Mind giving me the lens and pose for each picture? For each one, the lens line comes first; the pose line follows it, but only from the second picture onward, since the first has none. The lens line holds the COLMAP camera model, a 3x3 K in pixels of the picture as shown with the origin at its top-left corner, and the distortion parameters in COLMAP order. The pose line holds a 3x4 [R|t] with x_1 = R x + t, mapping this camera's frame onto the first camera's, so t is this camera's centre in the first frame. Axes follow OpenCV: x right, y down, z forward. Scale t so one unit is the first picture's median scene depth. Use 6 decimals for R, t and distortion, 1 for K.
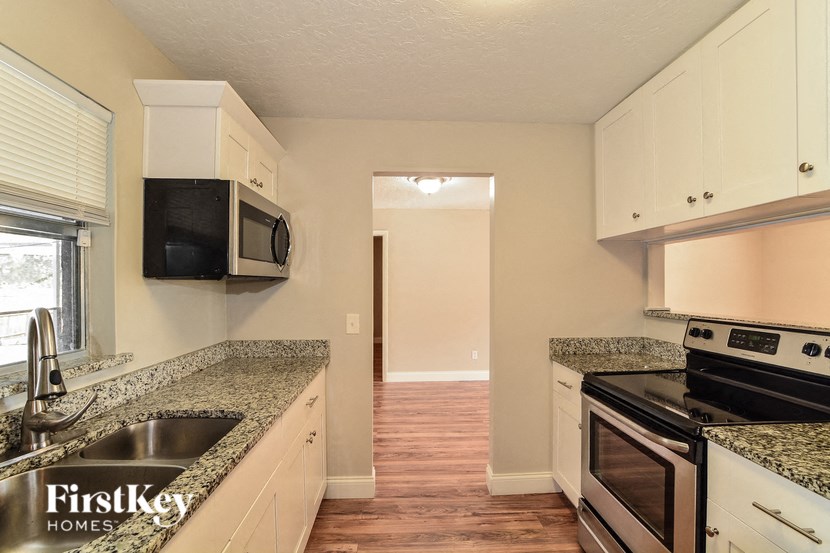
lens RADIAL K [[365.8, 0, 410.9], [0, 365.8, 276.2], [0, 0, 1]] dist [0.000510, 0.000124]
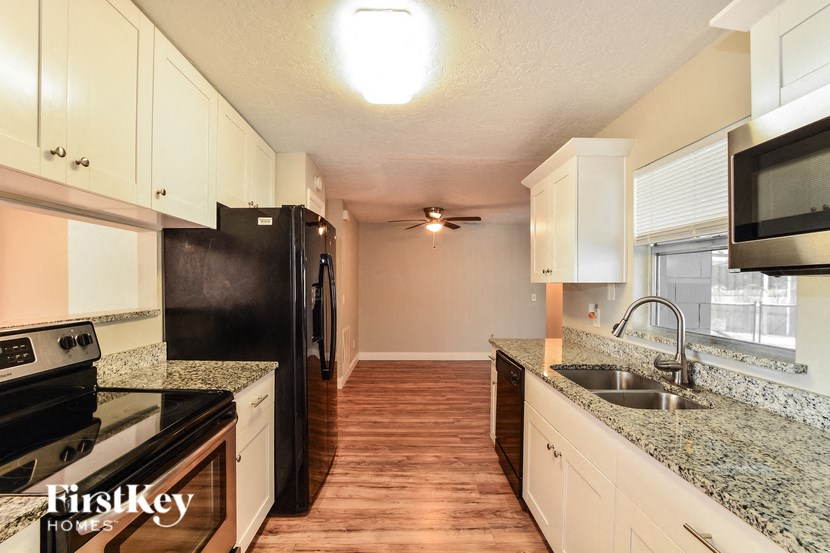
lens RADIAL K [[365.8, 0, 410.9], [0, 365.8, 276.2], [0, 0, 1]] dist [0.000510, 0.000124]
pose [[-0.999814, -0.007744, 0.017660, 0.121294], [-0.008458, 0.999134, -0.040744, 0.047510], [-0.017329, -0.040886, -0.999014, 1.933936]]
